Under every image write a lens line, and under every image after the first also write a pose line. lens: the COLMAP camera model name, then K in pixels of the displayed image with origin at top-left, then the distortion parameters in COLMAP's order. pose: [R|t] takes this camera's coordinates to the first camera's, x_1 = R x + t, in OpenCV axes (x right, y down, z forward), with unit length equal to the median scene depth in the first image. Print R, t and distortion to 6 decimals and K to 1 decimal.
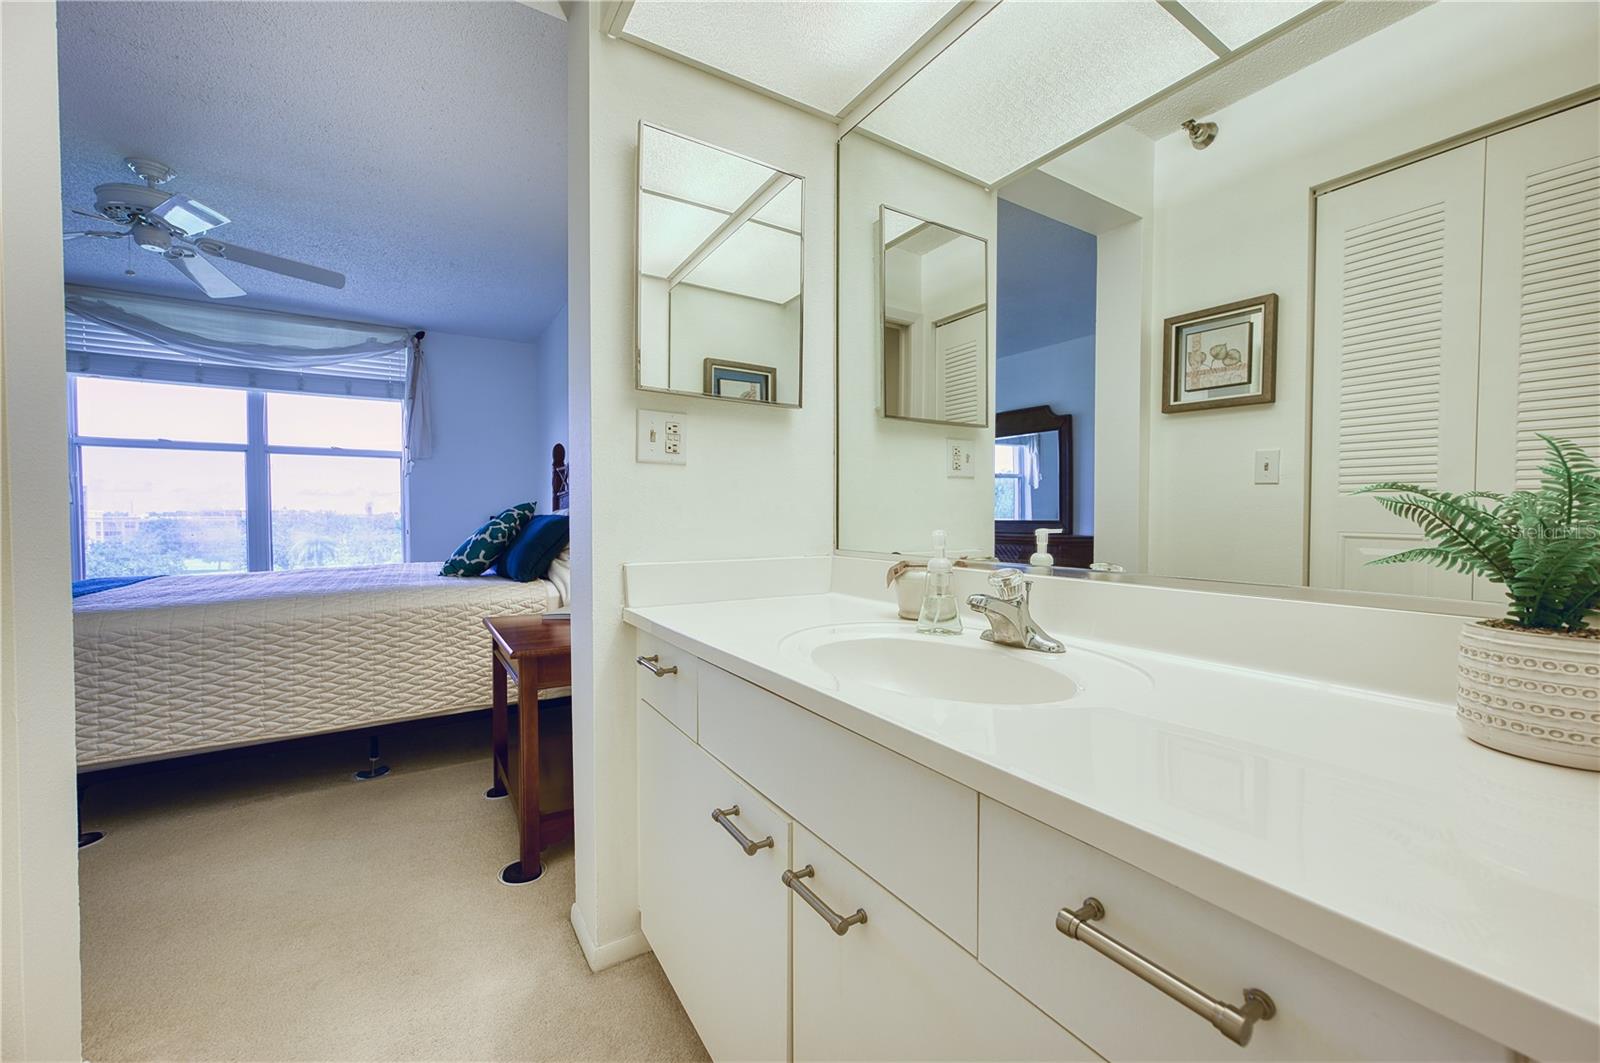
lens RADIAL K [[629.1, 0, 800.0], [0, 629.1, 531.5], [0, 0, 1]] dist [-0.009692, 0.000402]
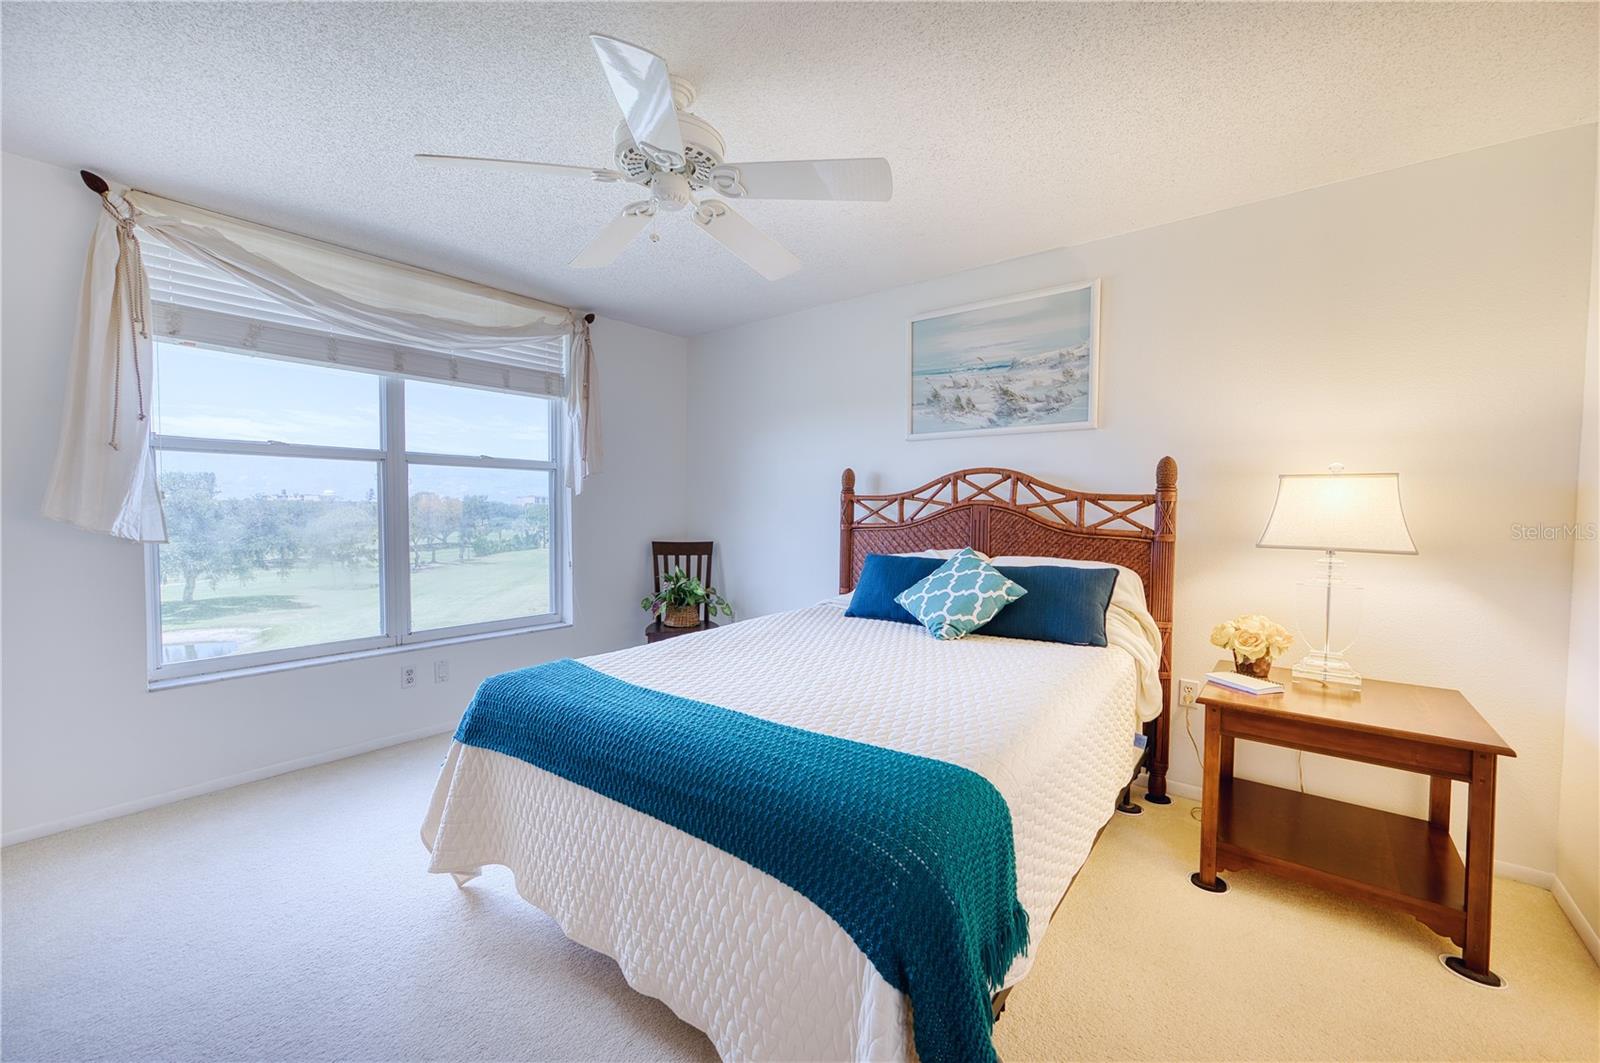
lens RADIAL K [[629.1, 0, 800.0], [0, 629.1, 531.5], [0, 0, 1]] dist [-0.009692, 0.000402]
pose [[0.946335, -0.004049, 0.323161, -0.655511], [-0.001124, 0.999874, 0.015818, -0.057589], [-0.323185, -0.015332, 0.946212, 0.158951]]
